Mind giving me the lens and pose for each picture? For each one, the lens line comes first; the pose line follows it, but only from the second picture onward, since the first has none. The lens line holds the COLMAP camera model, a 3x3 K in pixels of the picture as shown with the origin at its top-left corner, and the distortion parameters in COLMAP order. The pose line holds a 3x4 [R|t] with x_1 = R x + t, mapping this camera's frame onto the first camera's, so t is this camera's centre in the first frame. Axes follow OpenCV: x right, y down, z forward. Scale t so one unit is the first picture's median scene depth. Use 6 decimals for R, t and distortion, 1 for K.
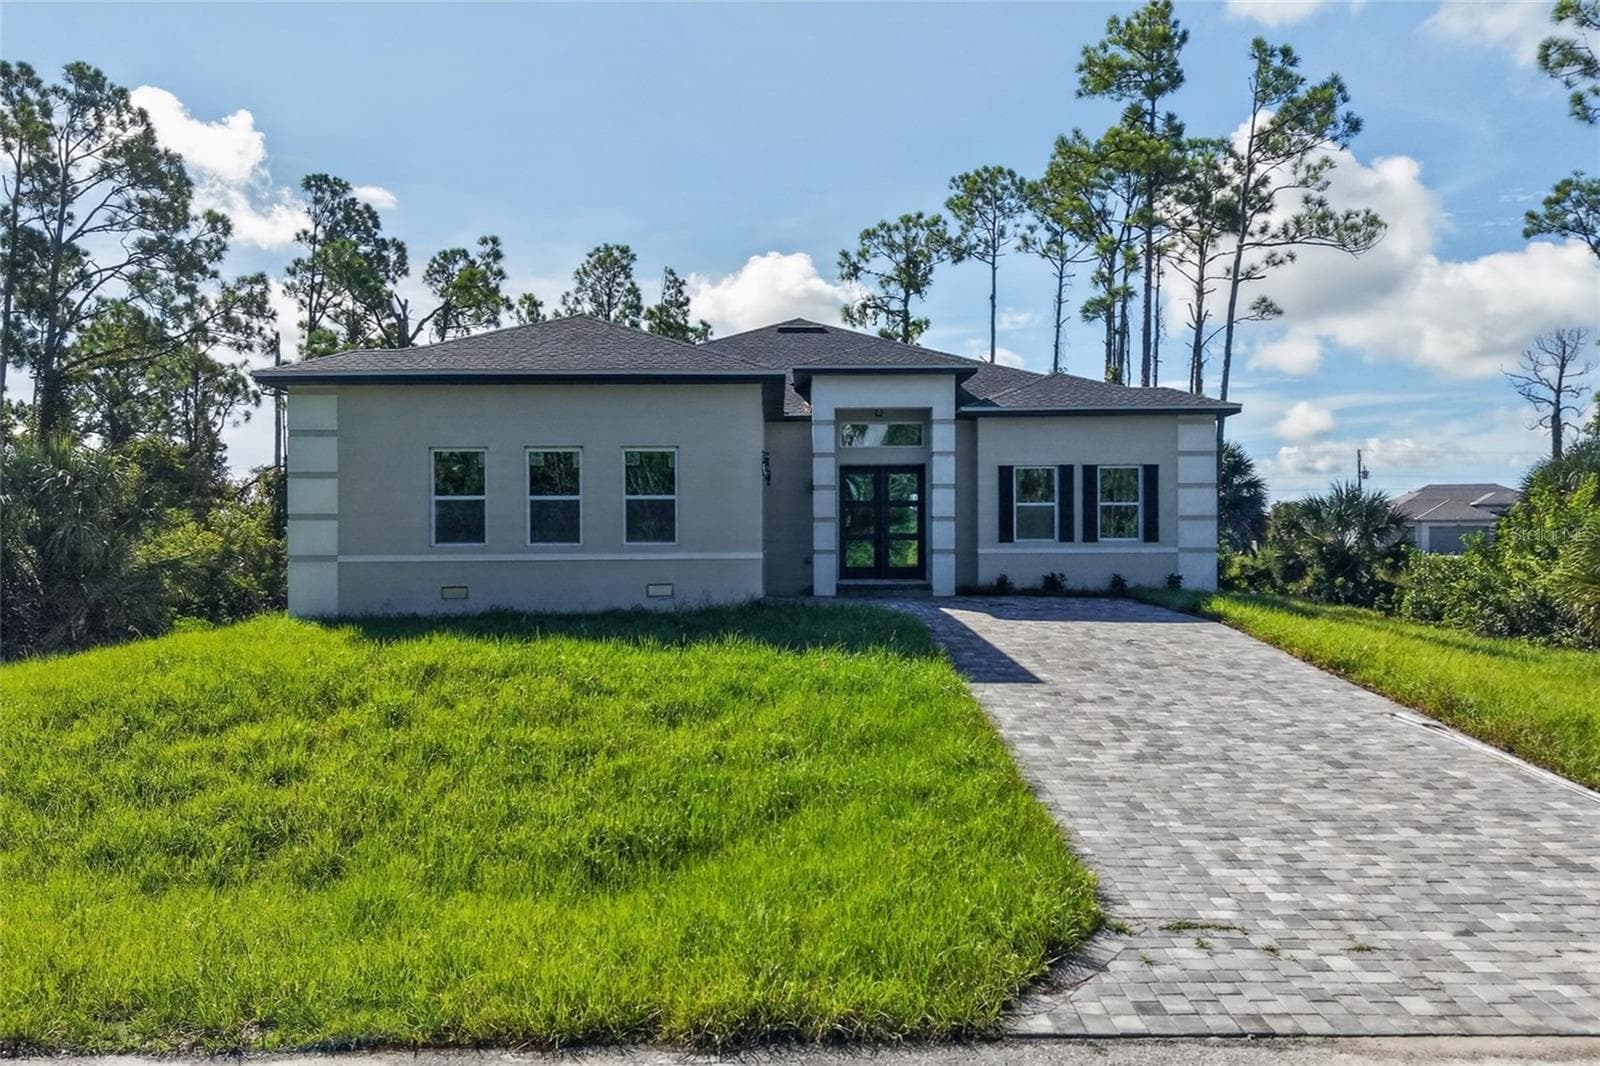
lens RADIAL K [[1271.5, 0, 800.0], [0, 1271.5, 533.0], [0, 0, 1]] dist [0.077403, -0.124466]
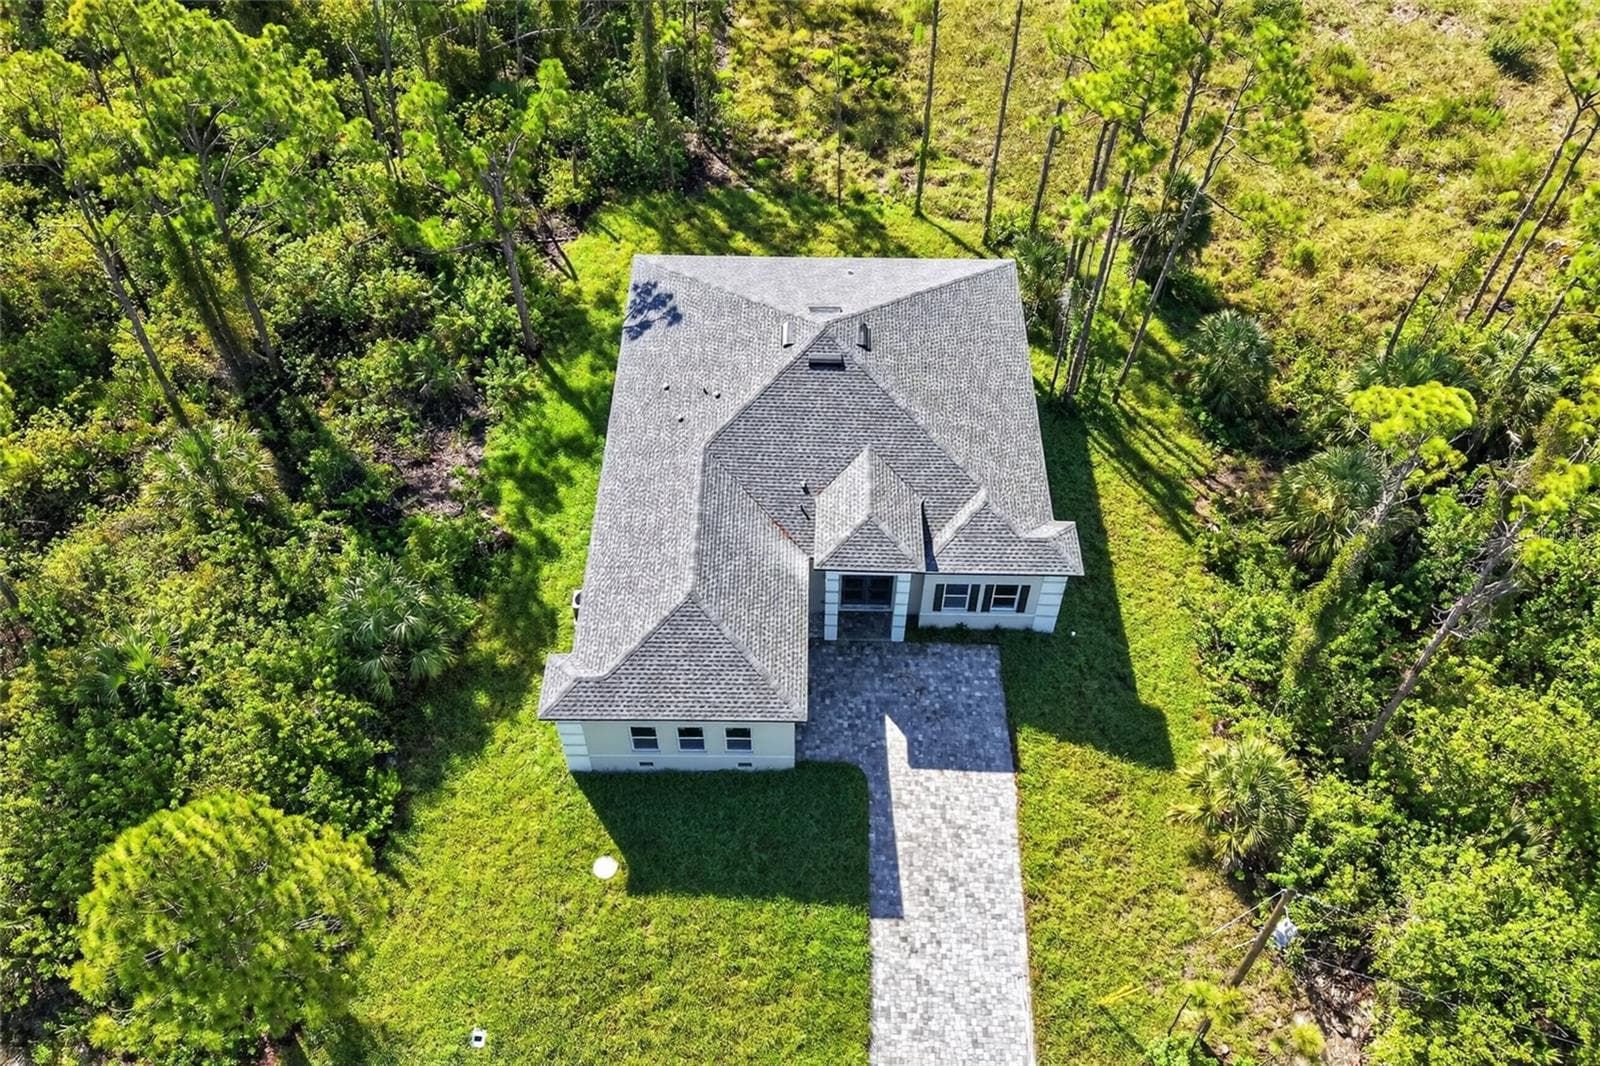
lens RADIAL K [[1271.5, 0, 800.0], [0, 1271.5, 533.0], [0, 0, 1]] dist [0.077403, -0.124466]
pose [[0.999420, 0.022280, -0.025755, 0.018740], [0.004850, 0.655453, 0.755220, -1.359290], [0.033707, -0.754907, 0.654965, -0.057804]]
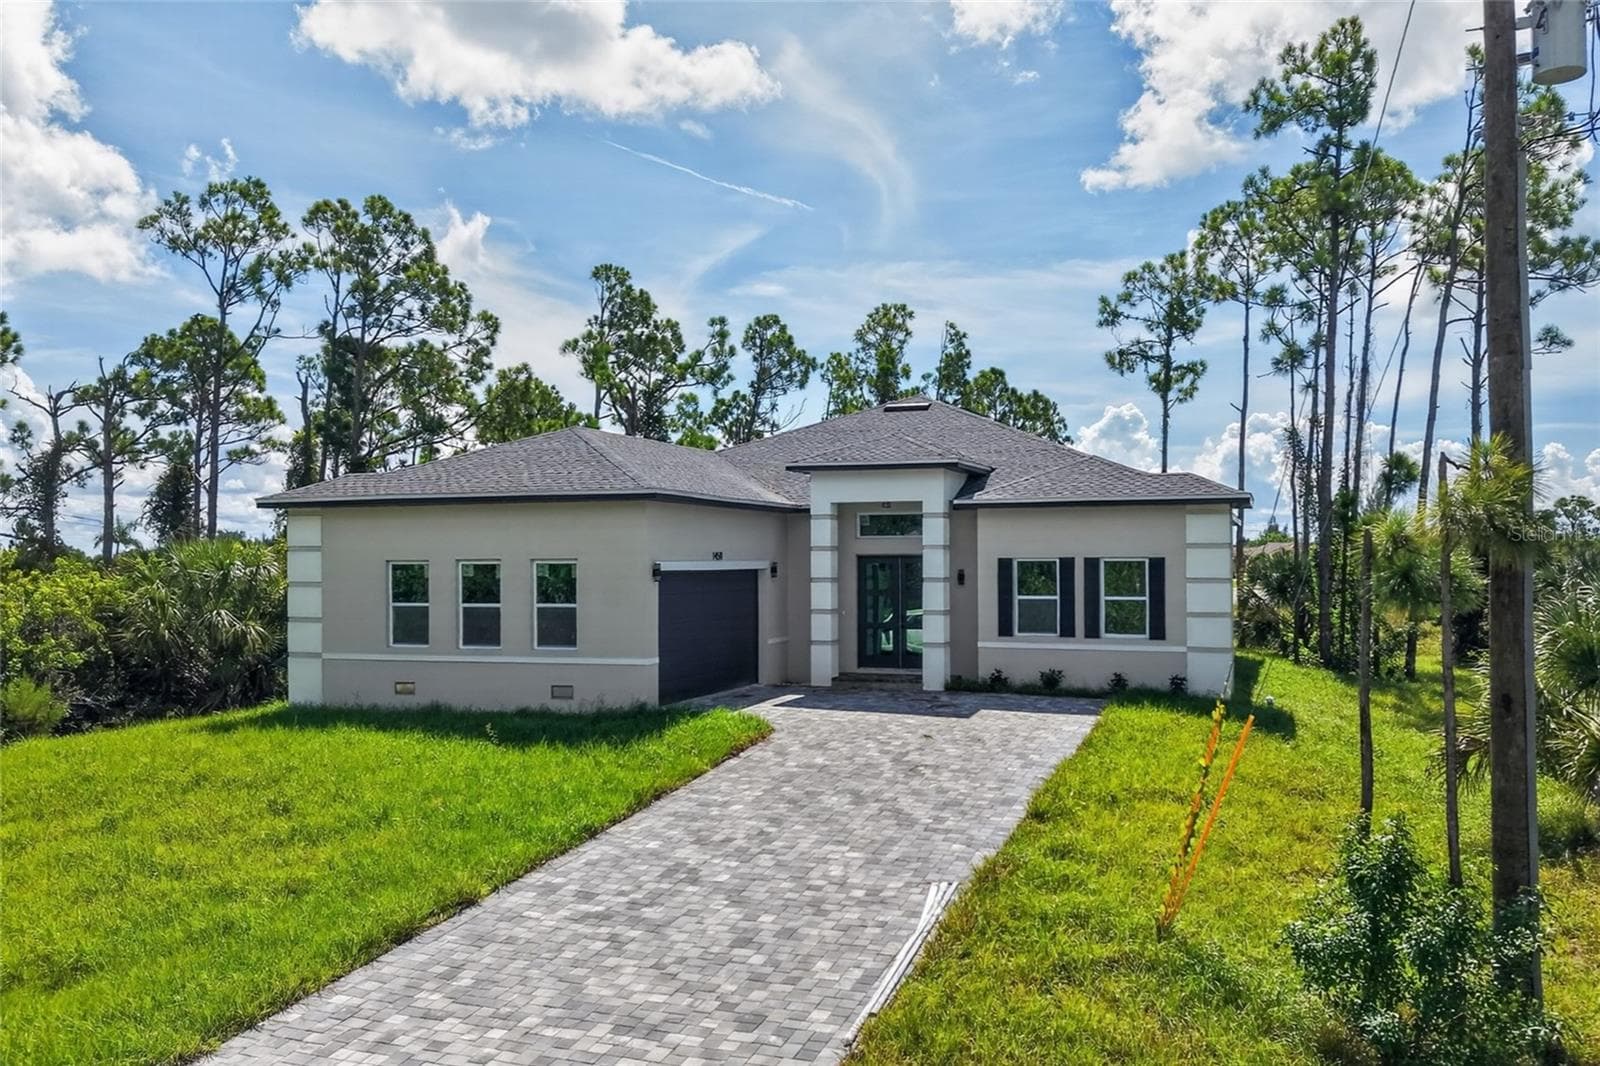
lens RADIAL K [[1277.8, 0, 858.1], [0, 1277.8, 561.3], [0, 0, 1]] dist [0.093412, -0.171912]
pose [[0.943571, 0.003179, -0.331154, 0.378835], [-0.000705, 0.999971, 0.007591, -0.057753], [0.331168, -0.006929, 0.943546, 0.032788]]
